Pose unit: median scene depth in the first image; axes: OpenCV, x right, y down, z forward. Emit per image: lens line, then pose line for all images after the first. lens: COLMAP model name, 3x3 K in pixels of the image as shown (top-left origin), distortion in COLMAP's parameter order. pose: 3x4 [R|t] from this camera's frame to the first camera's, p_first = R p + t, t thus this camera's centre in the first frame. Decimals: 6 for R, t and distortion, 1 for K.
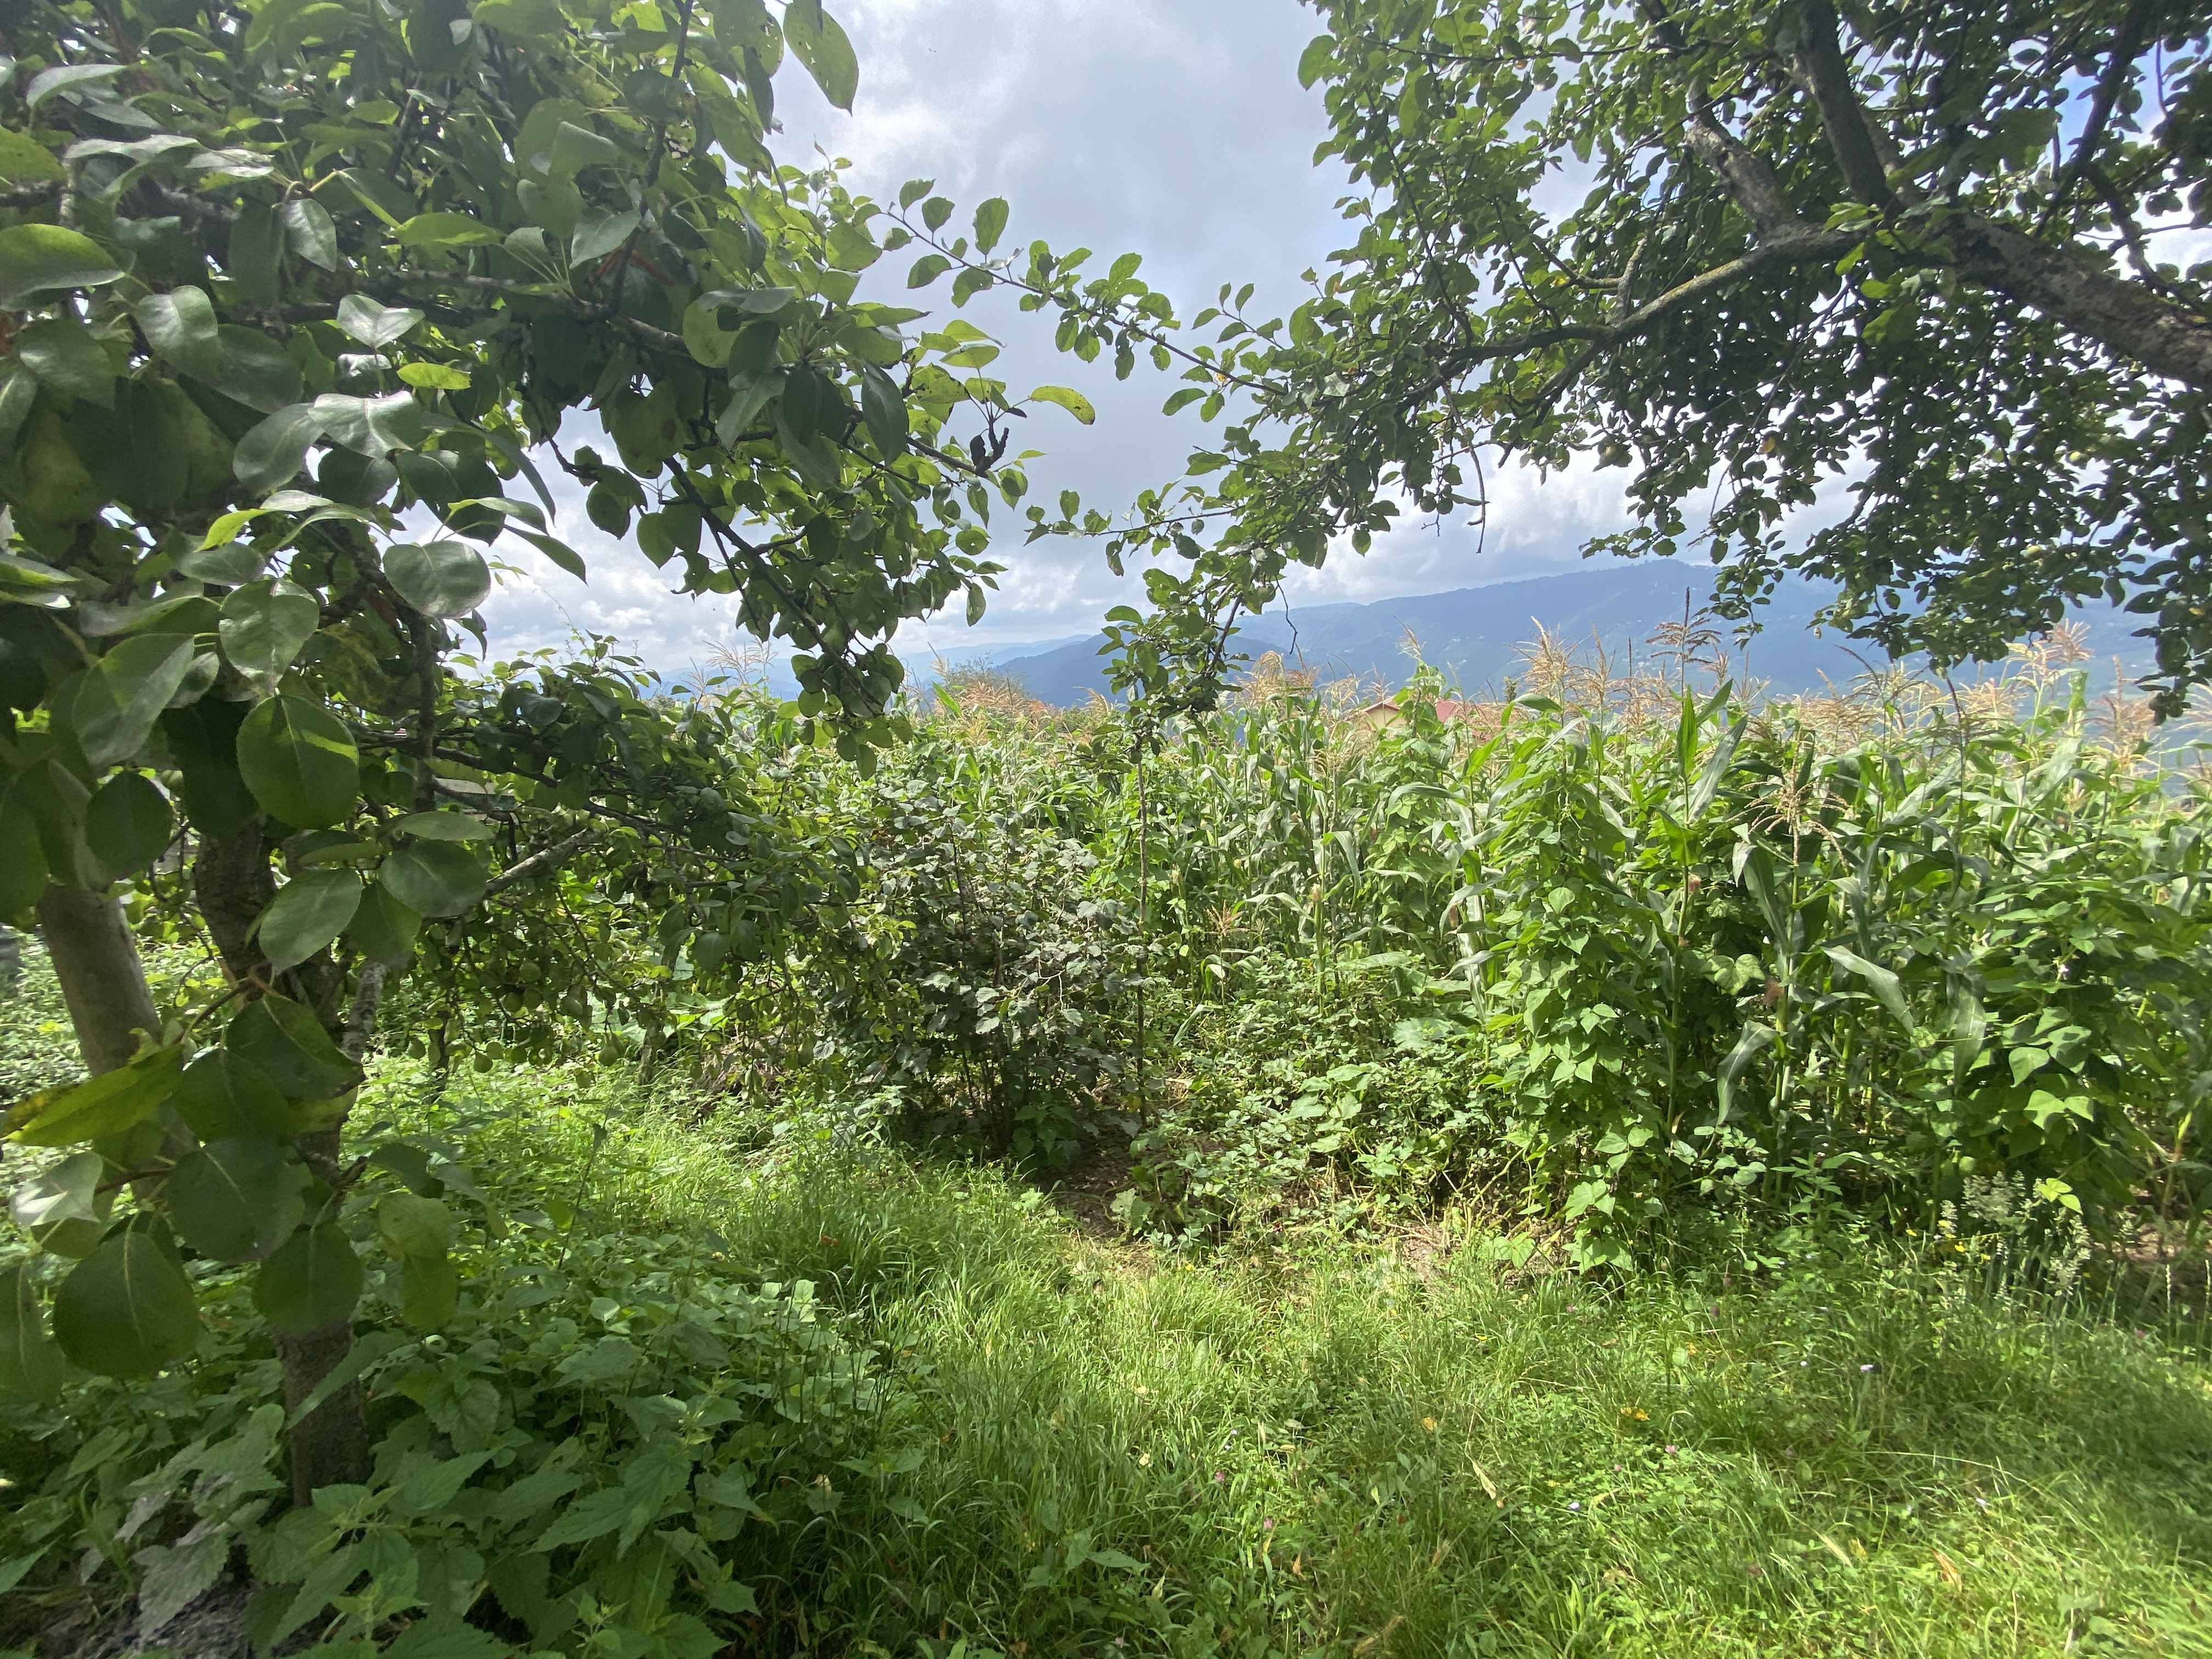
lens RADIAL K [[893.8, 0, 1106.0], [0, 893.8, 829.5], [0, 0, 1]] dist [0.023260, -0.021187]
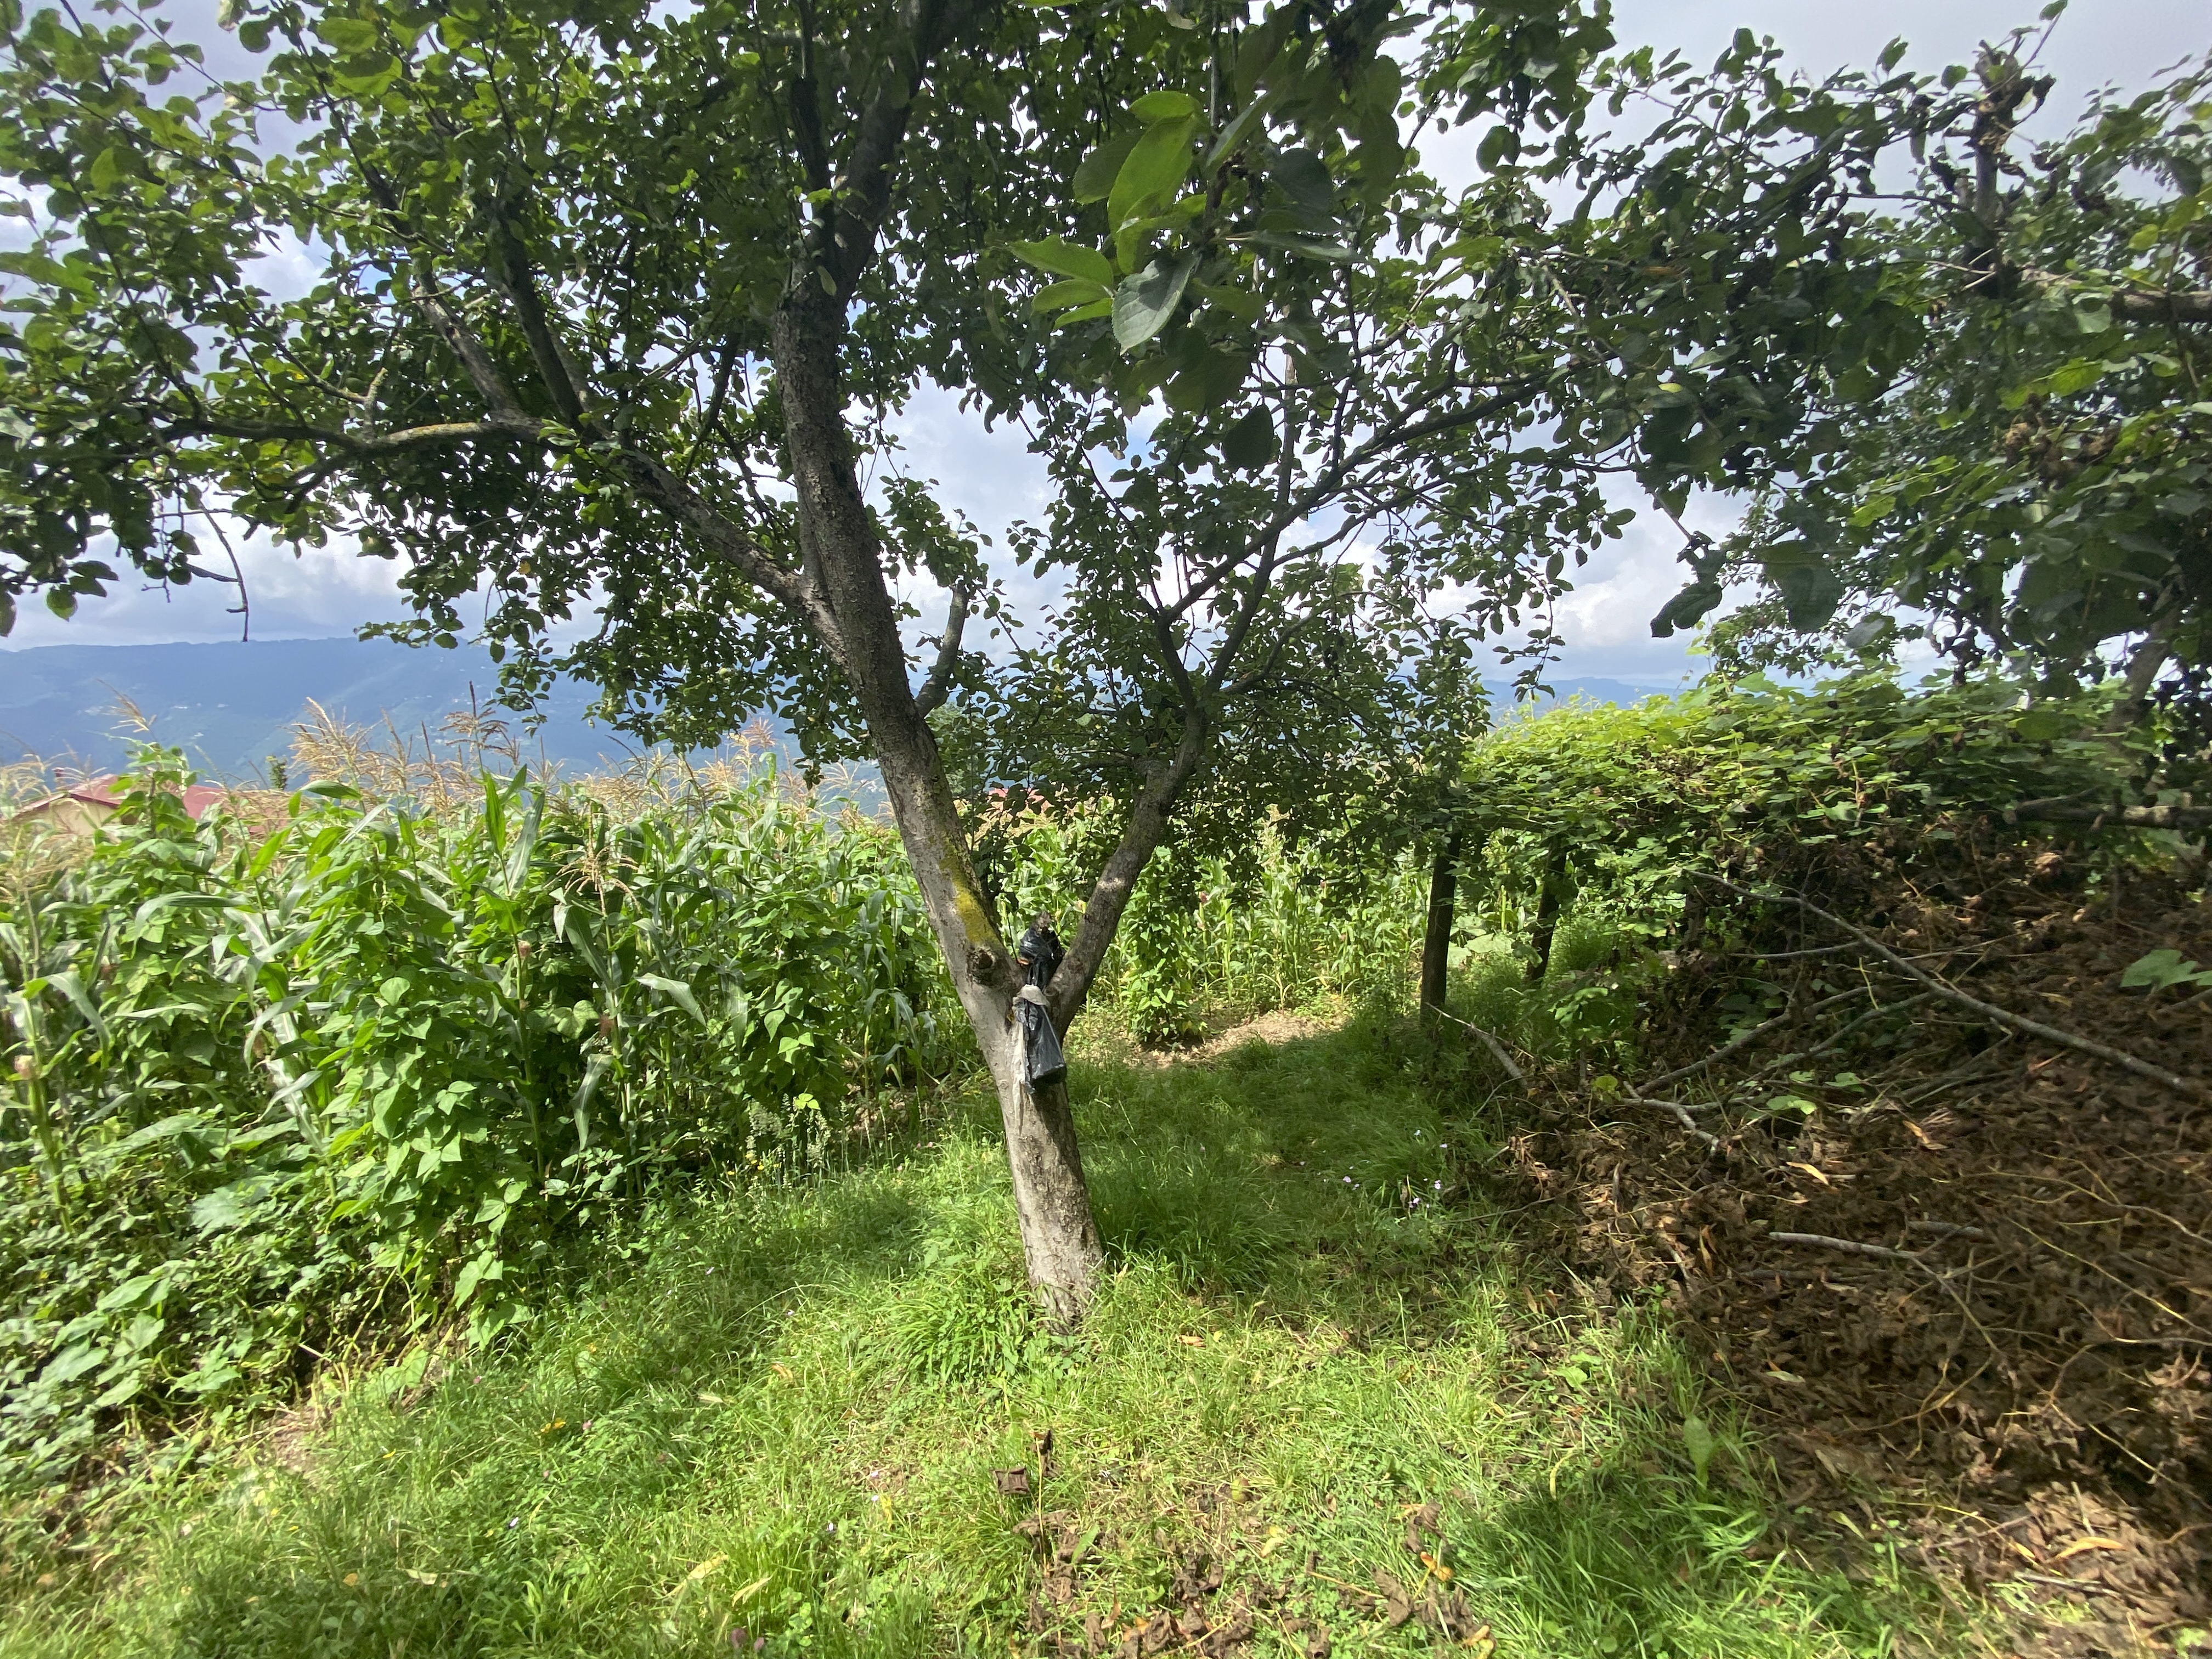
lens RADIAL K [[885.2, 0, 1115.0], [0, 885.2, 834.1], [0, 0, 1]] dist [0.000841, -0.014207]
pose [[0.379905, -0.080869, 0.921484, -0.054519], [0.153567, 0.987862, 0.023382, 0.007665], [-0.912189, 0.132627, 0.387712, -0.093745]]
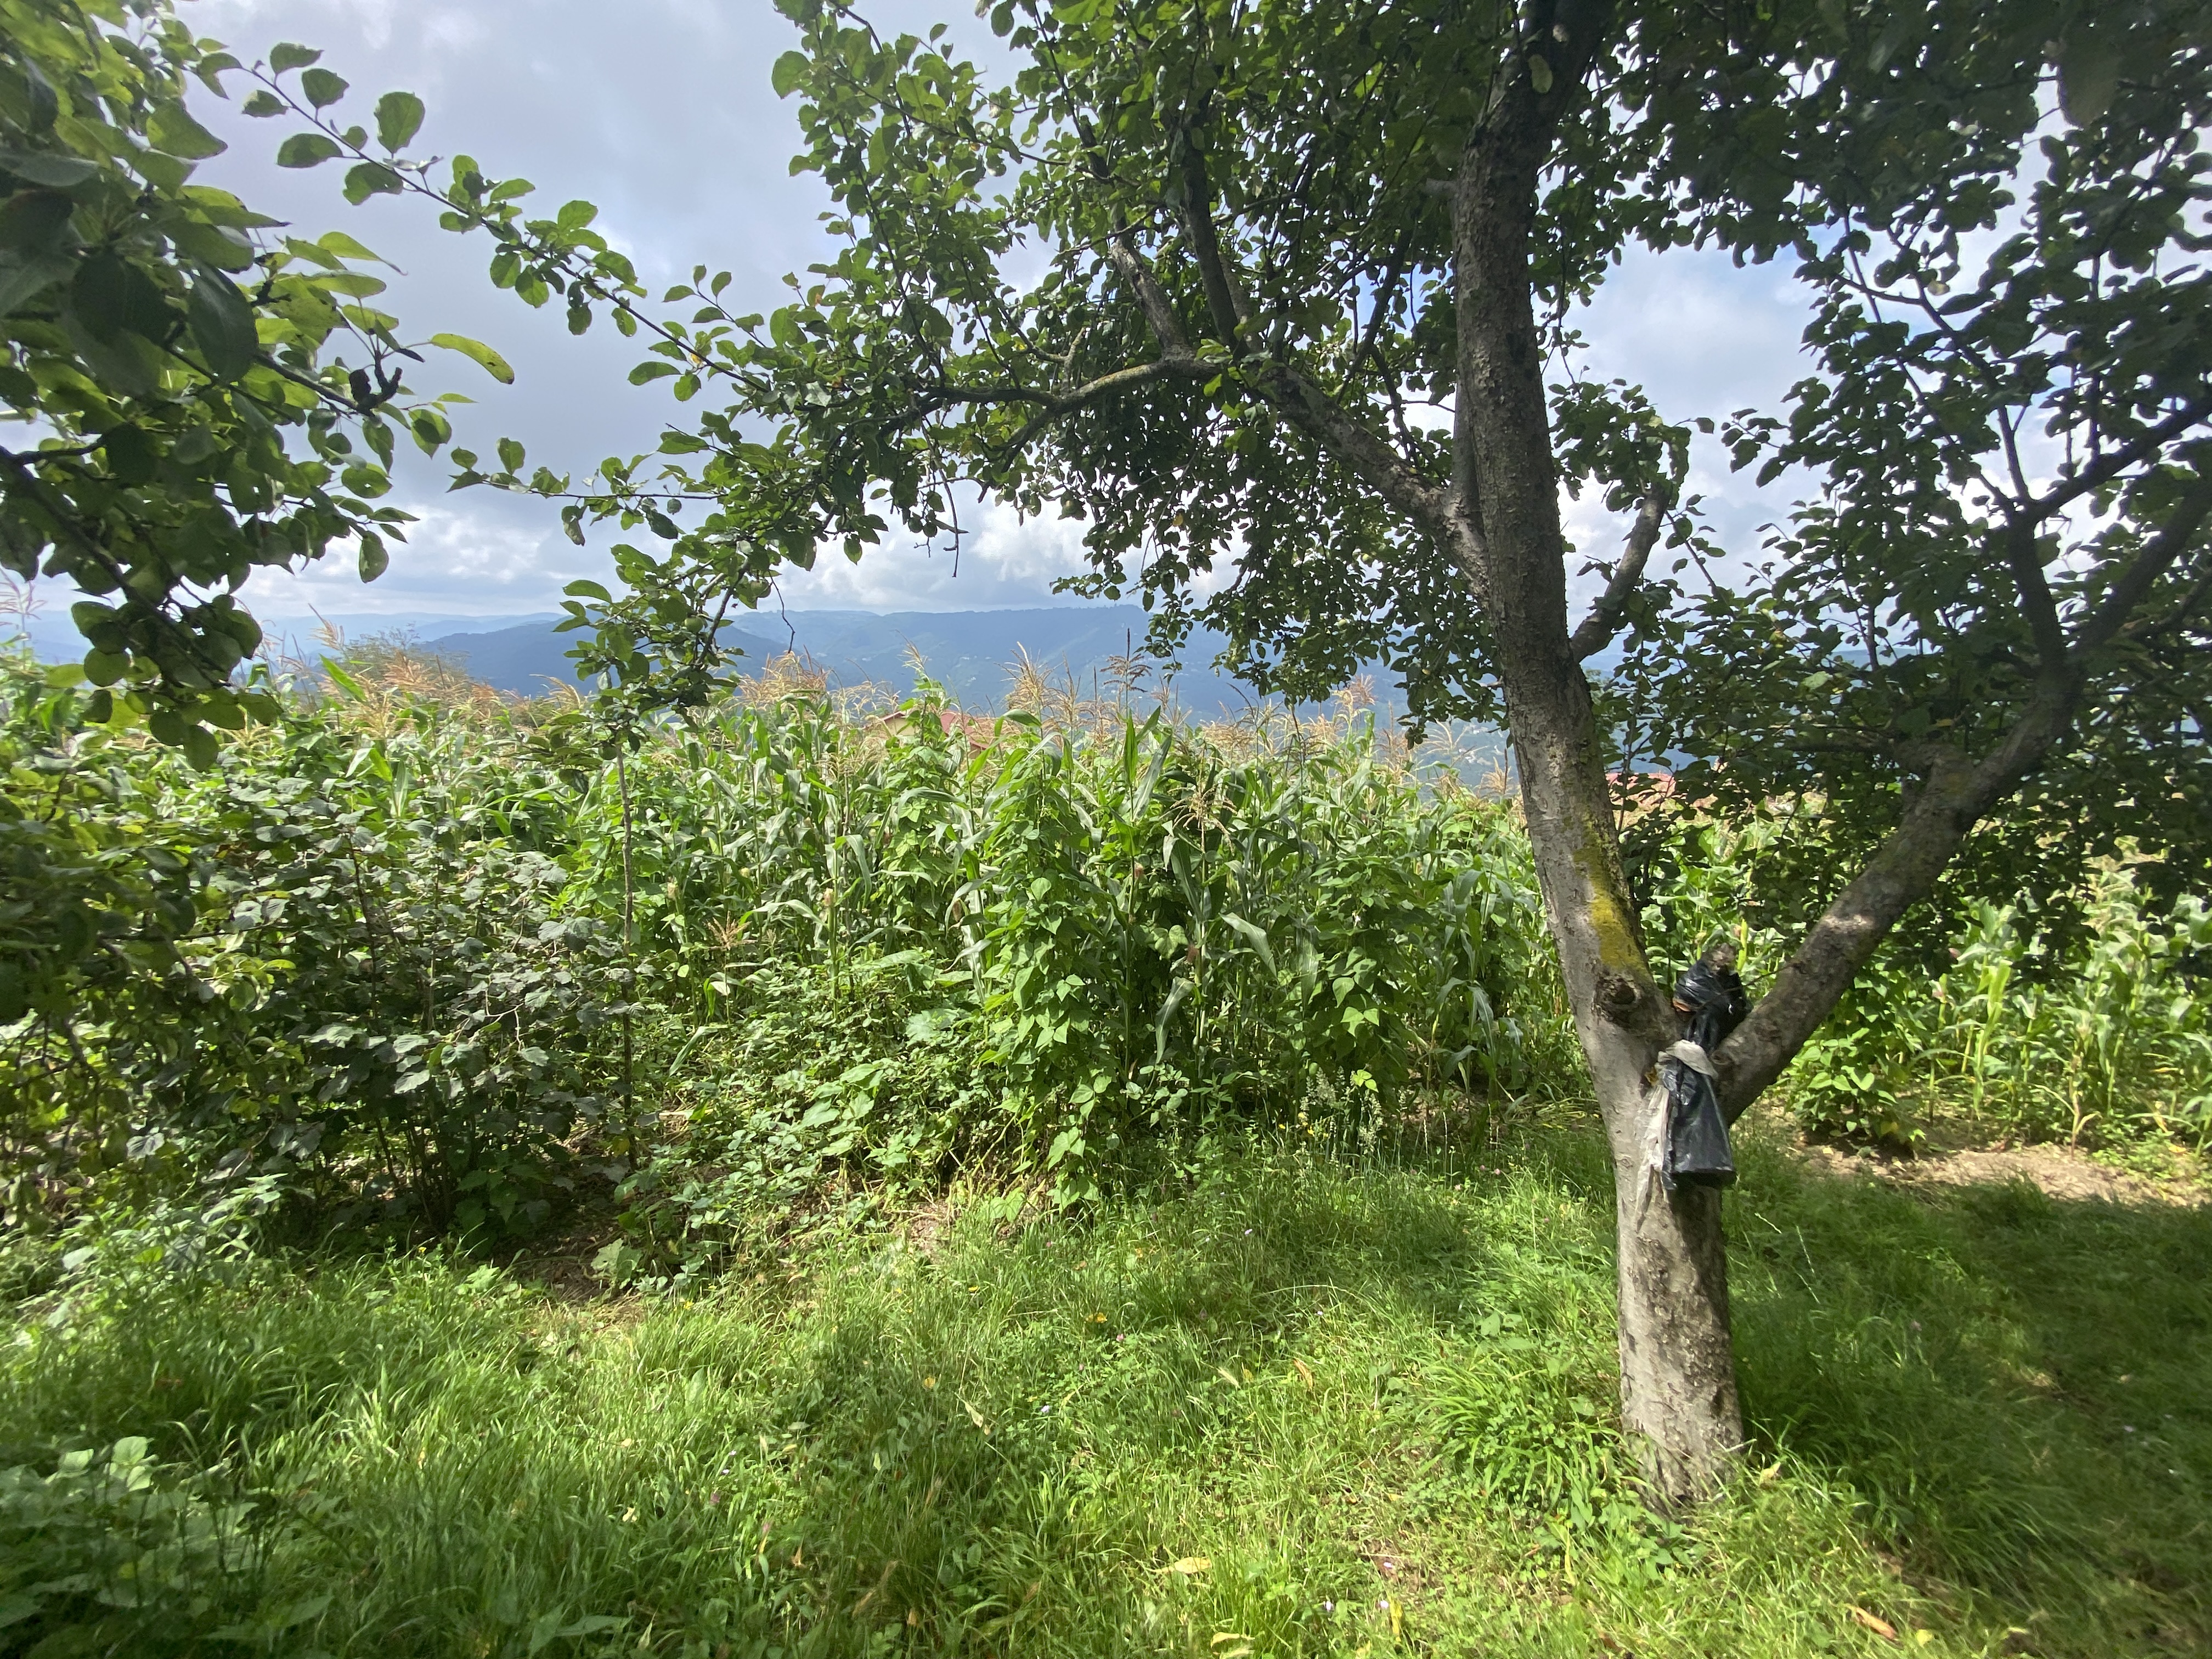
lens RADIAL K [[890.6, 0, 1101.1], [0, 890.6, 828.6], [0, 0, 1]] dist [0.037723, -0.035121]
pose [[0.867428, -0.016836, 0.497278, 0.010014], [0.021515, 0.999762, -0.003681, 0.006882], [-0.497098, 0.013892, 0.867583, -0.025279]]
